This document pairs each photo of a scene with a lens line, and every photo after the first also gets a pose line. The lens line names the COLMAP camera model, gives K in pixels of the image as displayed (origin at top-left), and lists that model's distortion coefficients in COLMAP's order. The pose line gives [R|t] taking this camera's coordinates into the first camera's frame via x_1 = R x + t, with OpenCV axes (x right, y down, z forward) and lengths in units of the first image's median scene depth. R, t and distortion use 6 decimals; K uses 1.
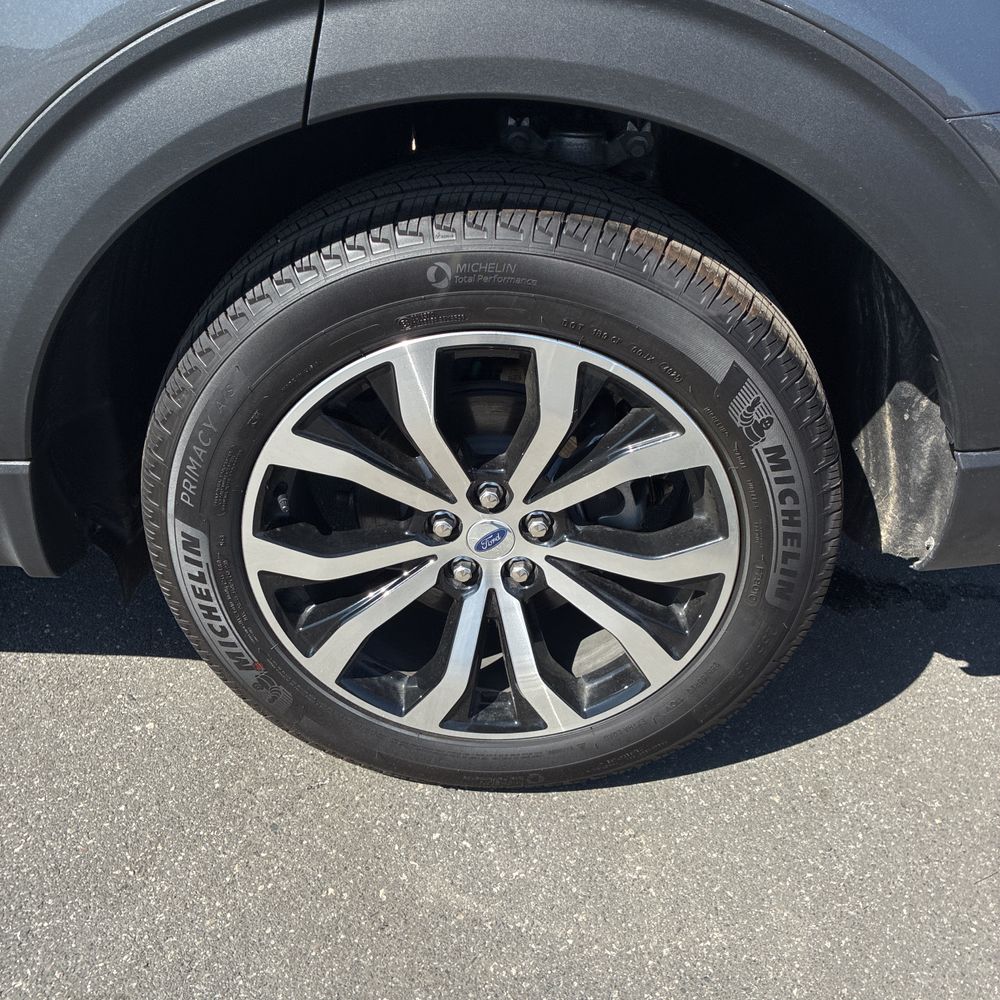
lens RADIAL K [[1037.3, 0, 496.9], [0, 1037.3, 520.7], [0, 0, 1]] dist [0.007462, 0.001558]
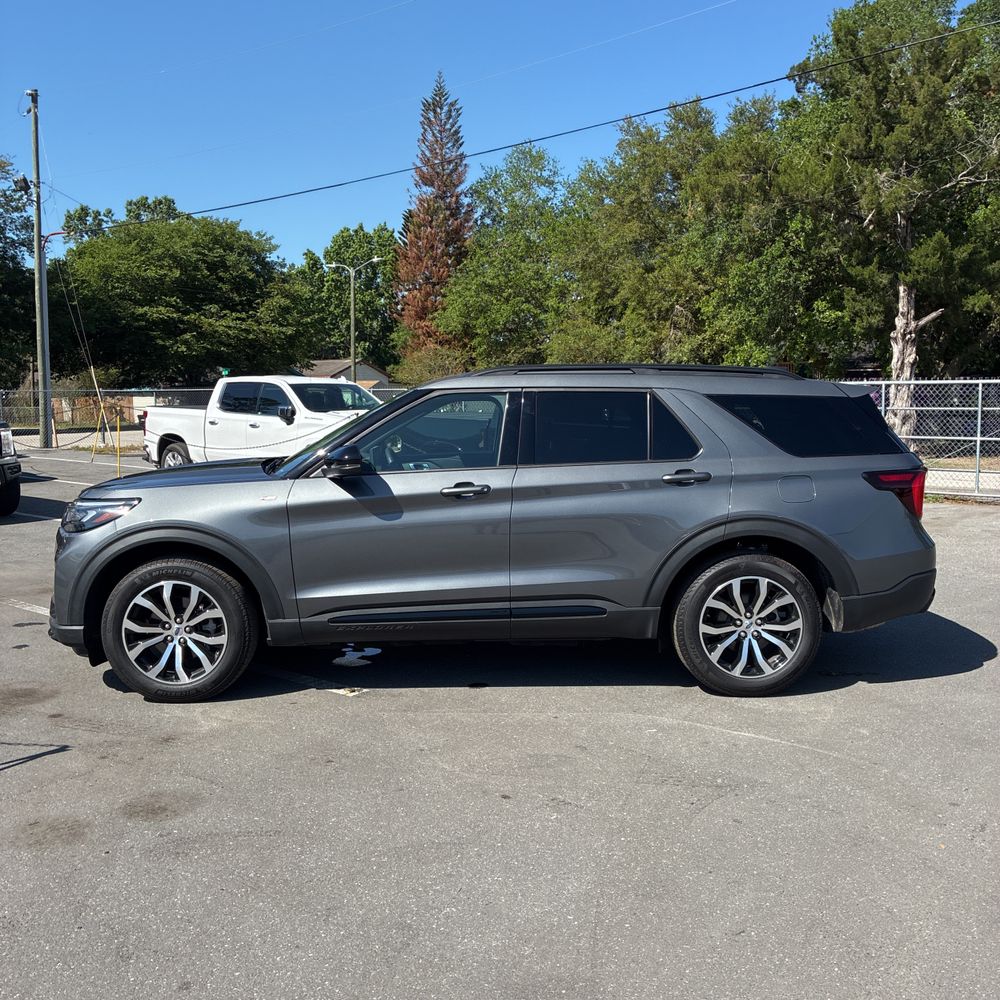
lens RADIAL K [[1015.1, 0, 496.7], [0, 1015.1, 482.3], [0, 0, 1]] dist [0.046850, -0.023435]
pose [[0.998924, -0.036984, 0.027979, -1.290490], [0.045985, 0.868007, -0.494419, 1.734080], [-0.006000, 0.495173, 0.868773, -3.419912]]
